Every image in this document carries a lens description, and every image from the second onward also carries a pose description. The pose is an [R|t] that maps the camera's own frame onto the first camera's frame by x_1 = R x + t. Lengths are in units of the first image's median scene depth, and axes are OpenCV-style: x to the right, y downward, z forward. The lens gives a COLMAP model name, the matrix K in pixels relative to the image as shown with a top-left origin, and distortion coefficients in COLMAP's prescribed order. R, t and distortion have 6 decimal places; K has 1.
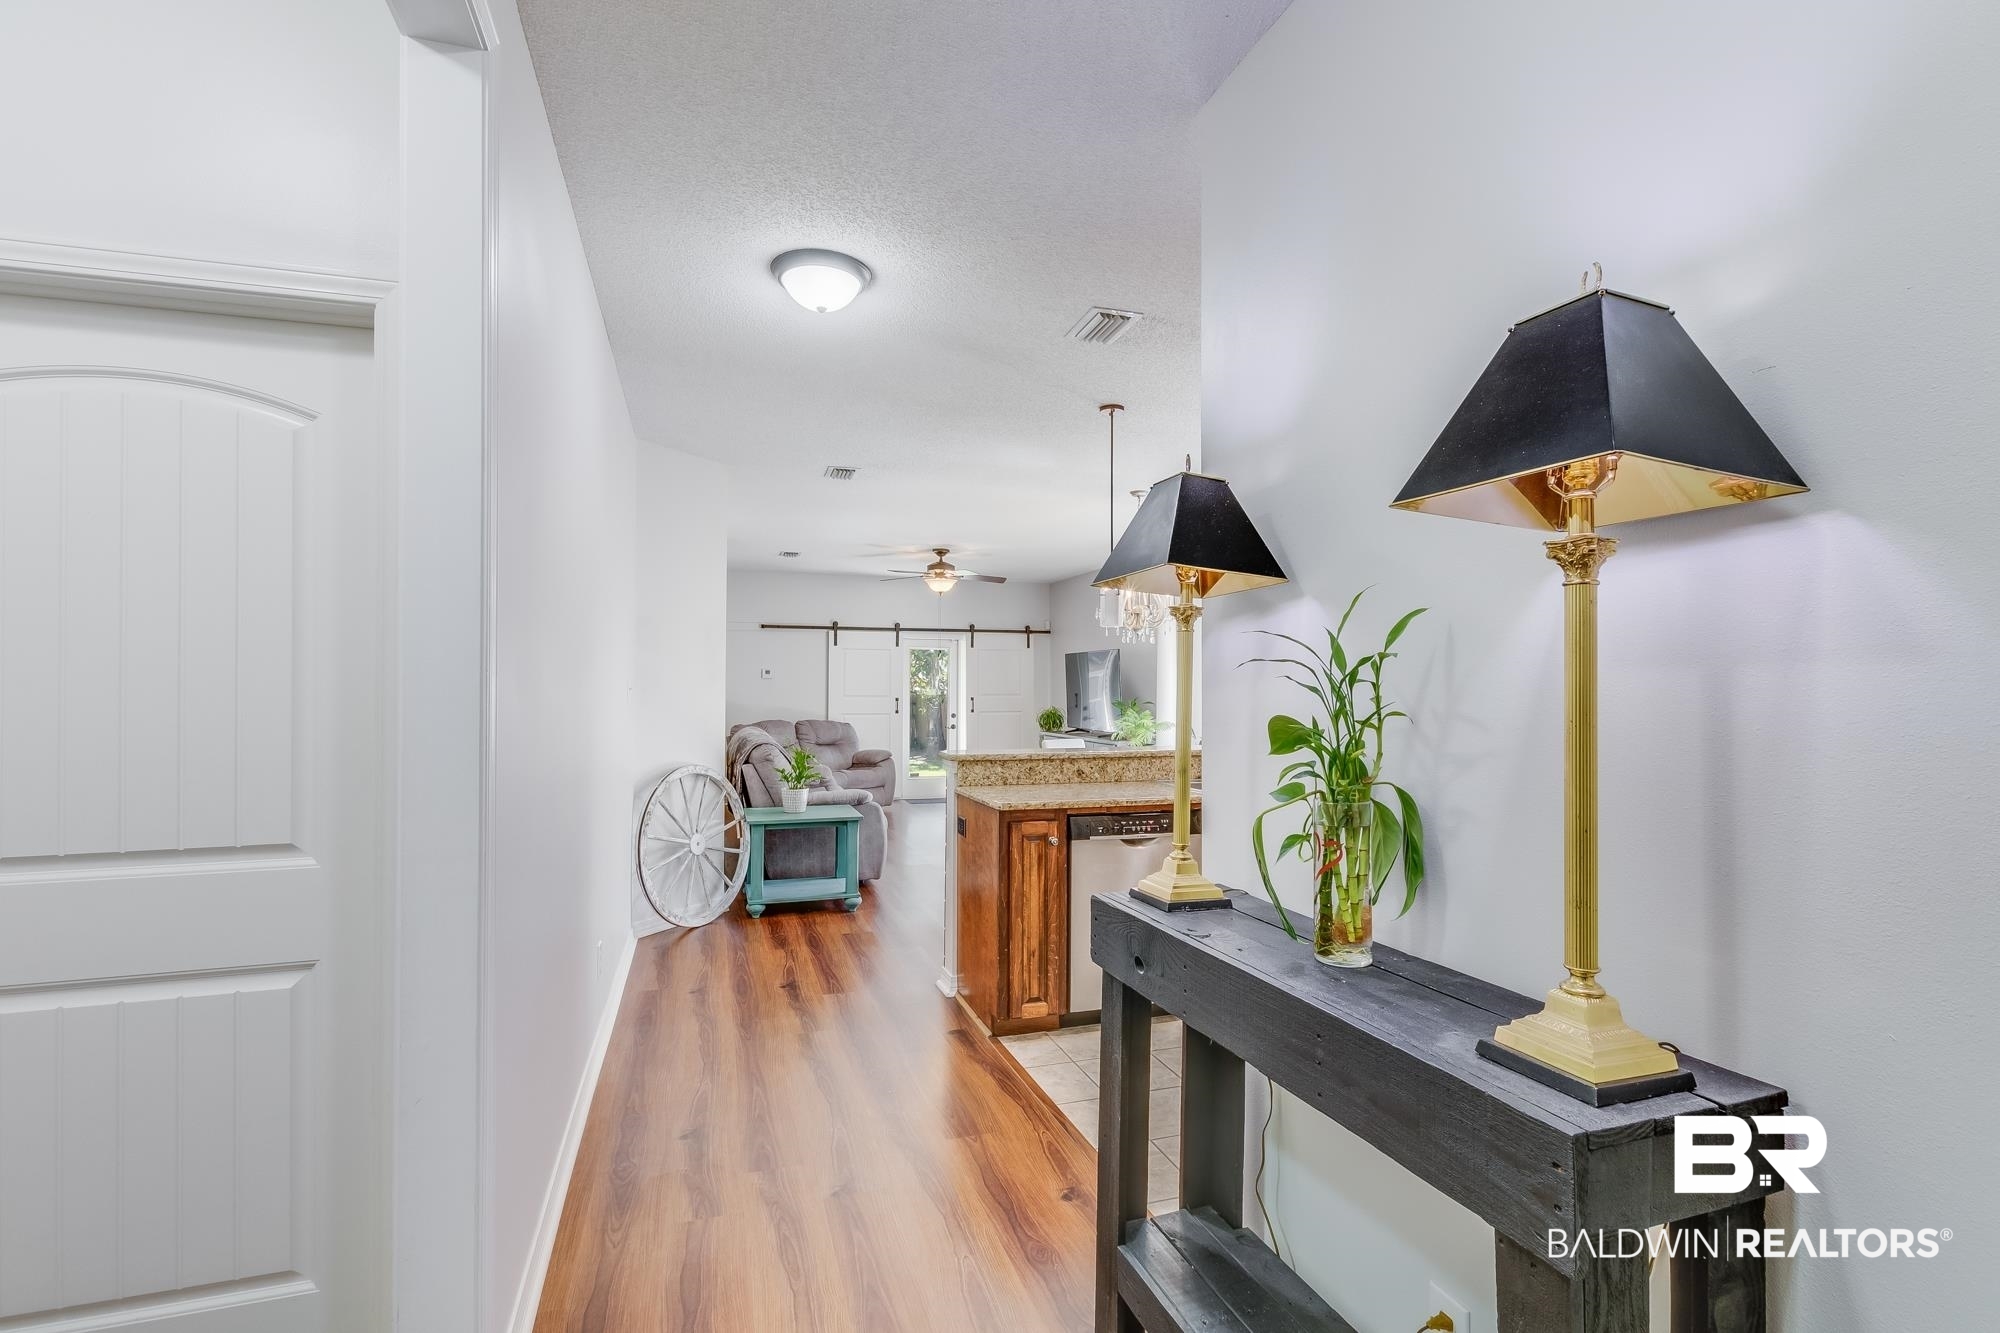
lens RADIAL K [[914.8, 0, 1004.6], [0, 914.8, 669.9], [0, 0, 1]] dist [-0.001755, -0.001017]
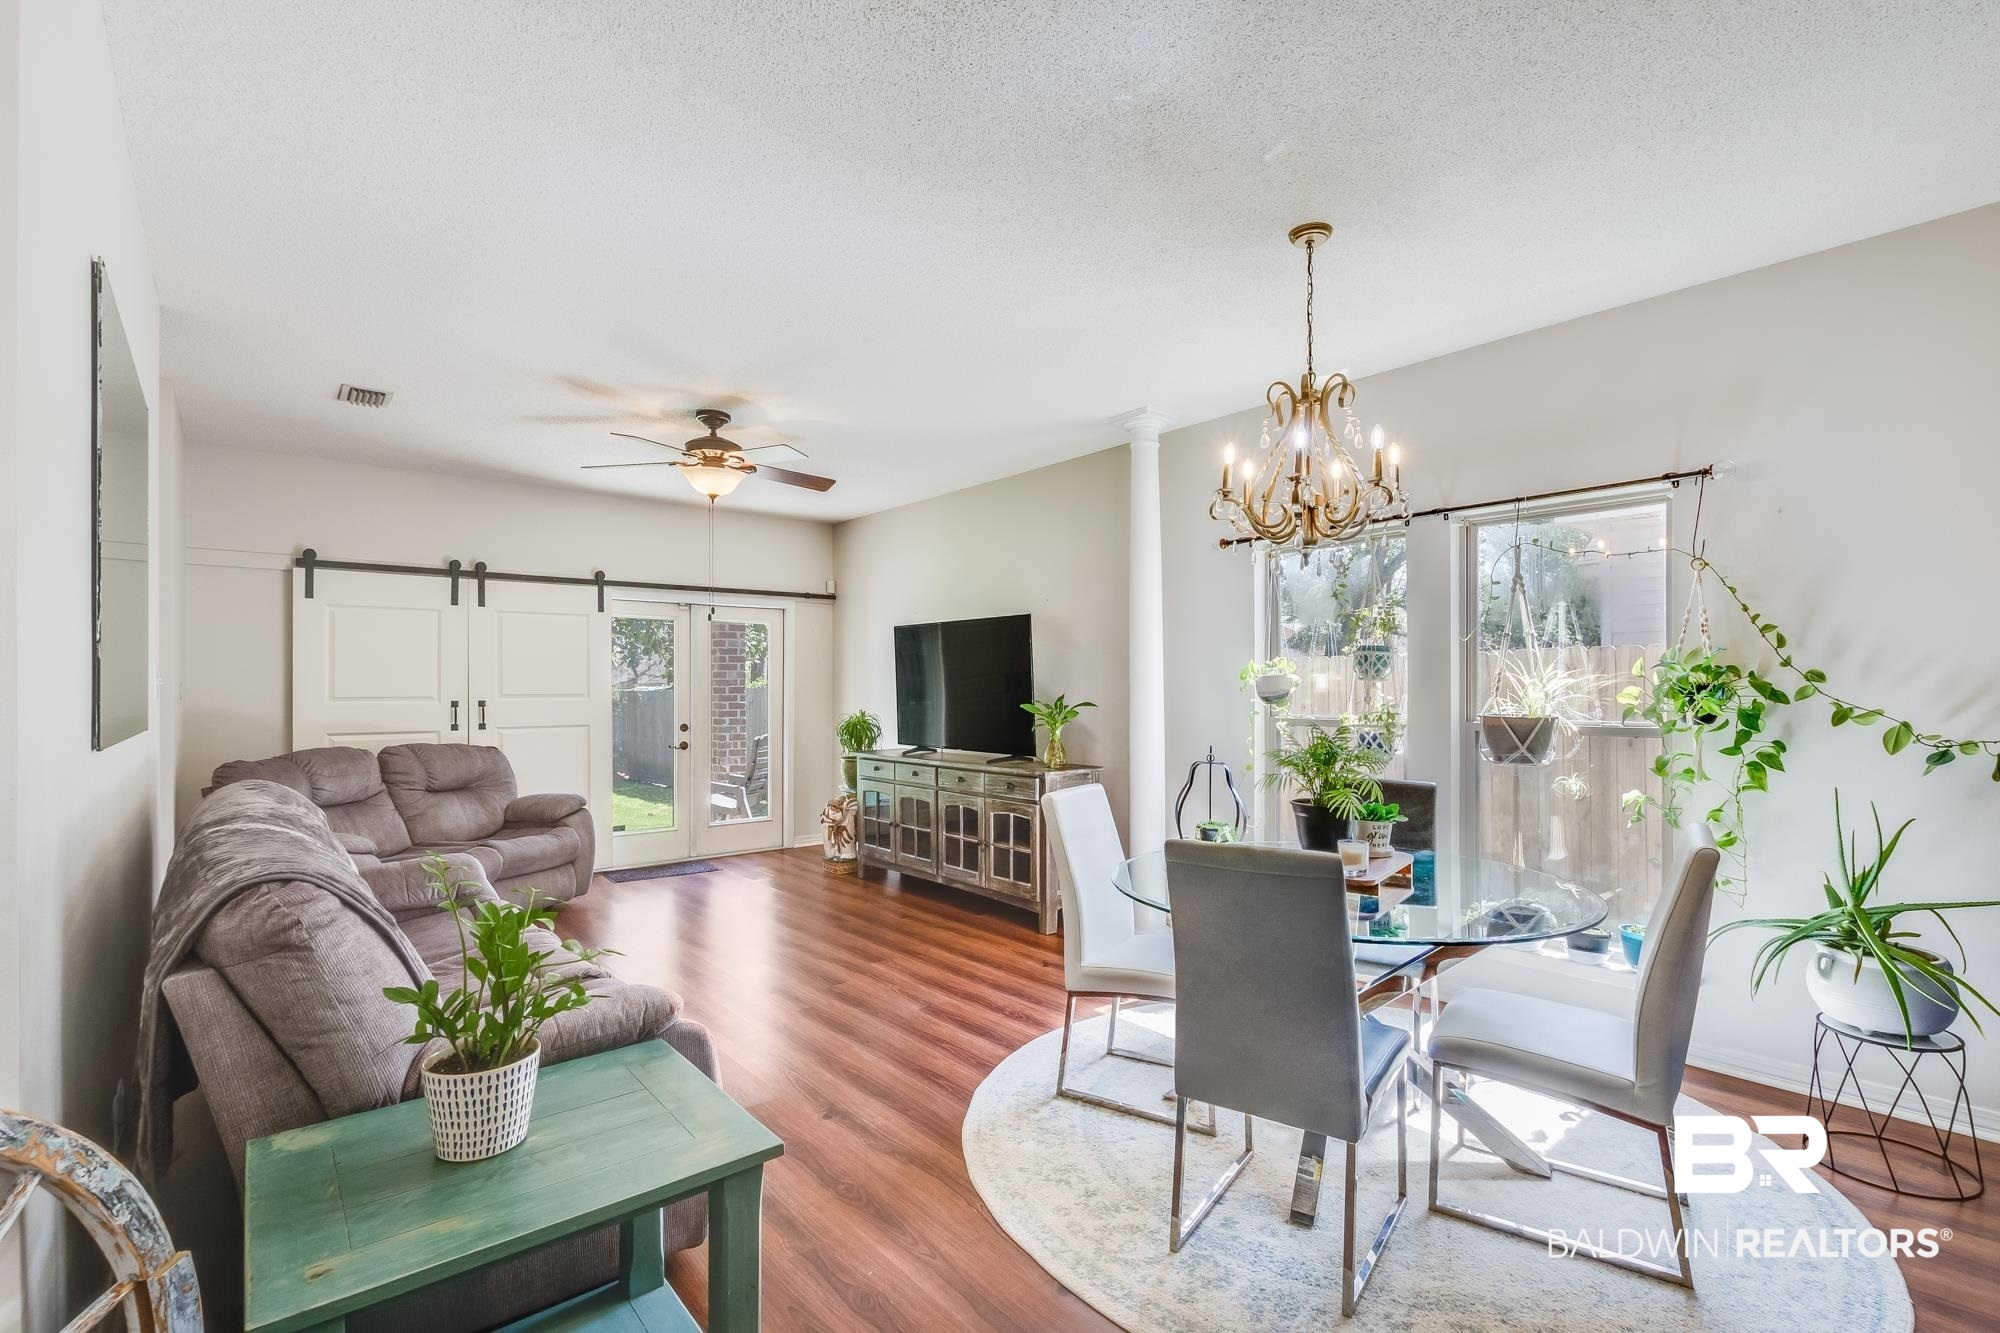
lens RADIAL K [[910.4, 0, 1005.4], [0, 910.4, 682.6], [0, 0, 1]] dist [0.005563, -0.000236]
pose [[0.926265, -0.003335, 0.376857, -0.171900], [-0.003080, 0.999860, 0.016419, 0.018309], [-0.376859, -0.016369, 0.926126, 0.702375]]
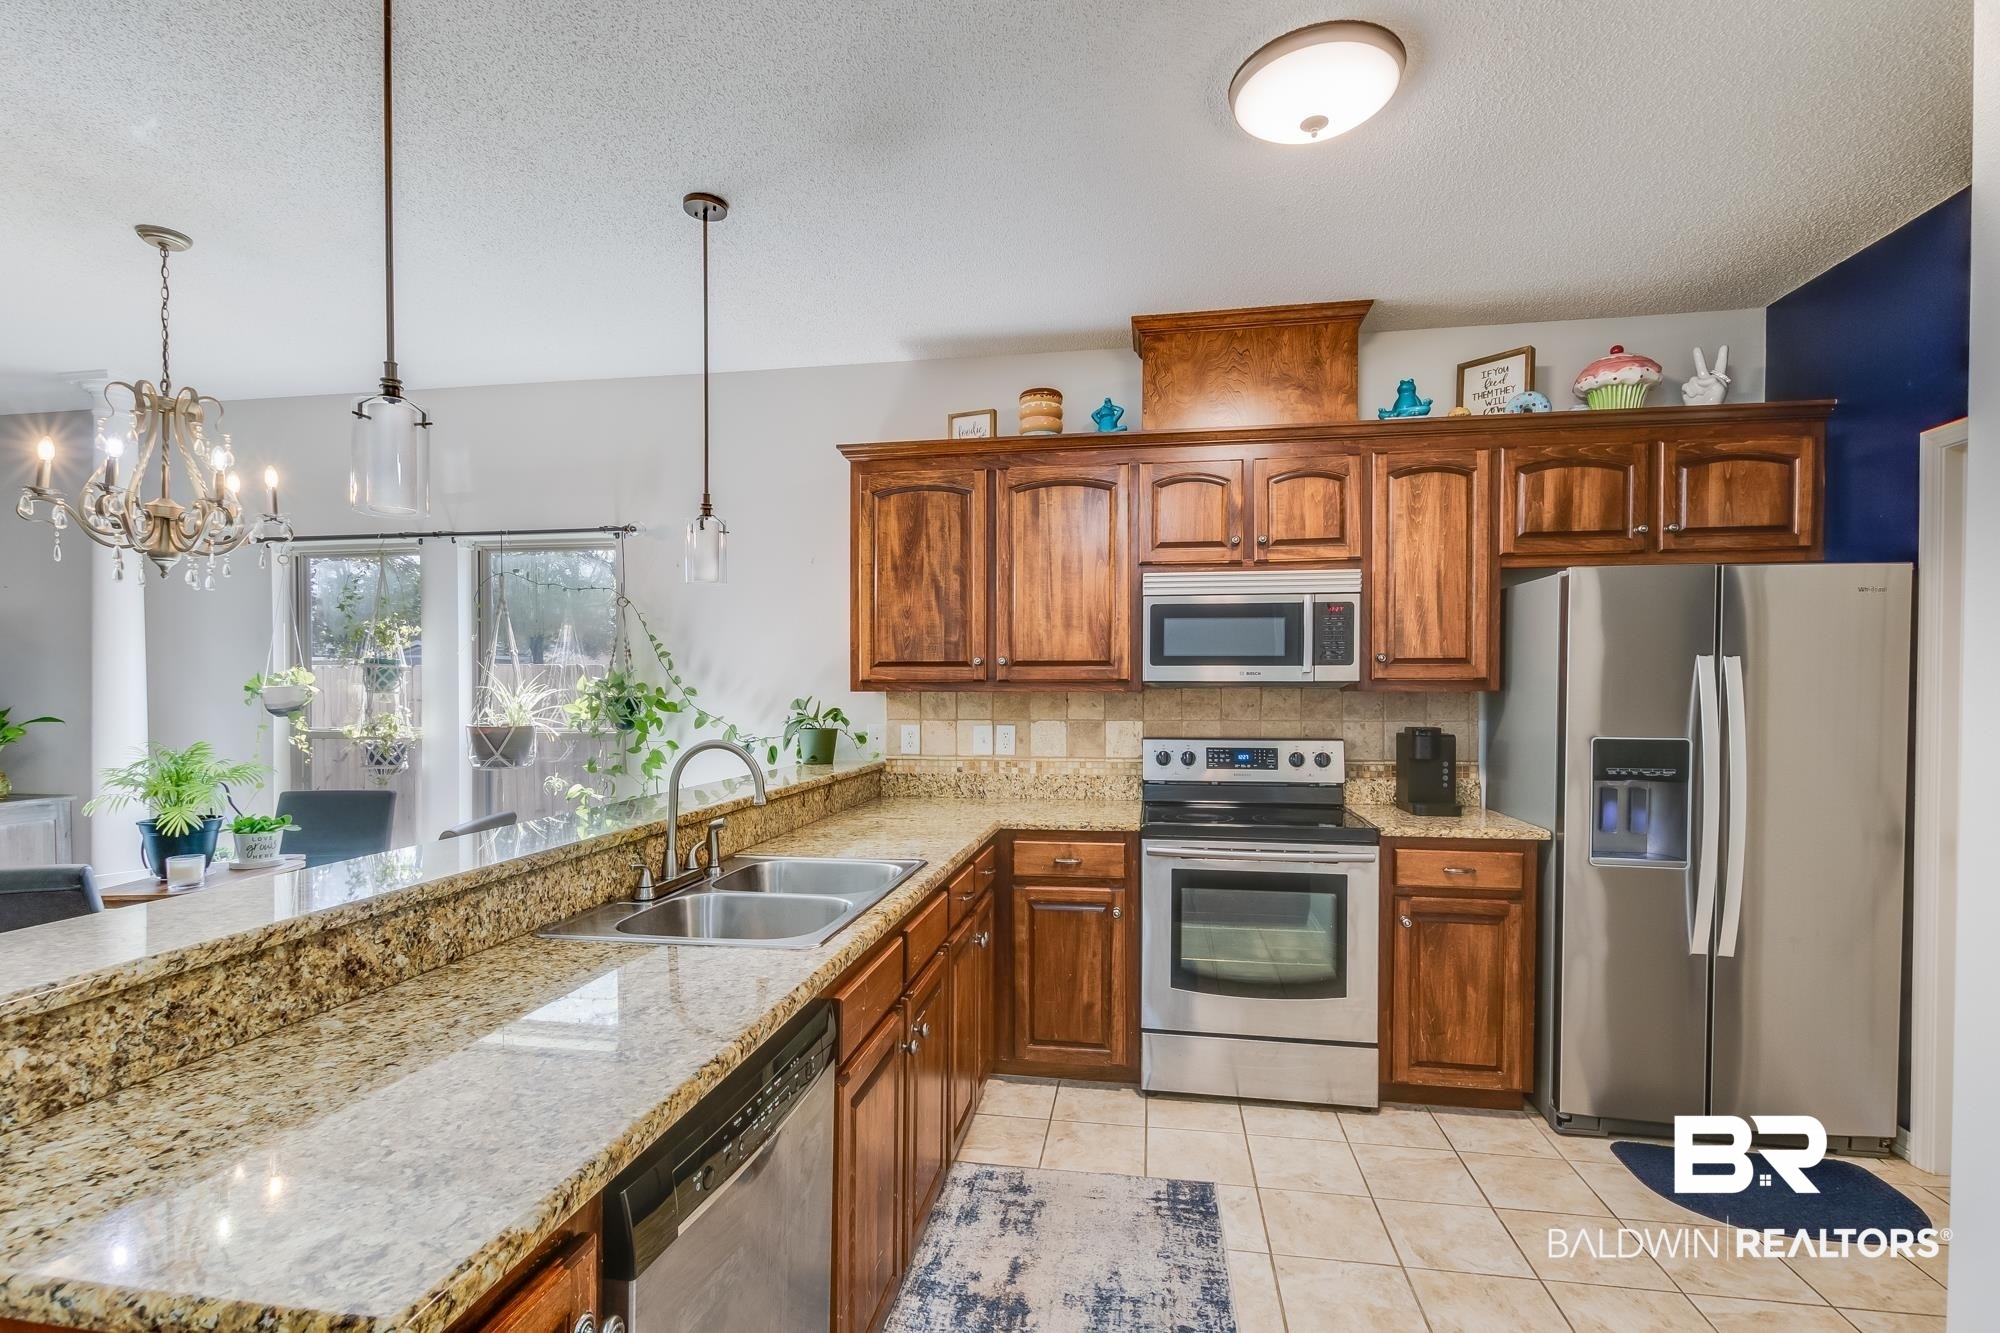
lens RADIAL K [[919.4, 0, 1005.1], [0, 919.4, 700.1], [0, 0, 1]] dist [0.003406, -0.000277]
pose [[0.457103, -0.012818, 0.889321, -0.067487], [-0.017611, 0.999570, 0.023459, 0.007864], [-0.889239, -0.026386, 0.456681, 0.484815]]
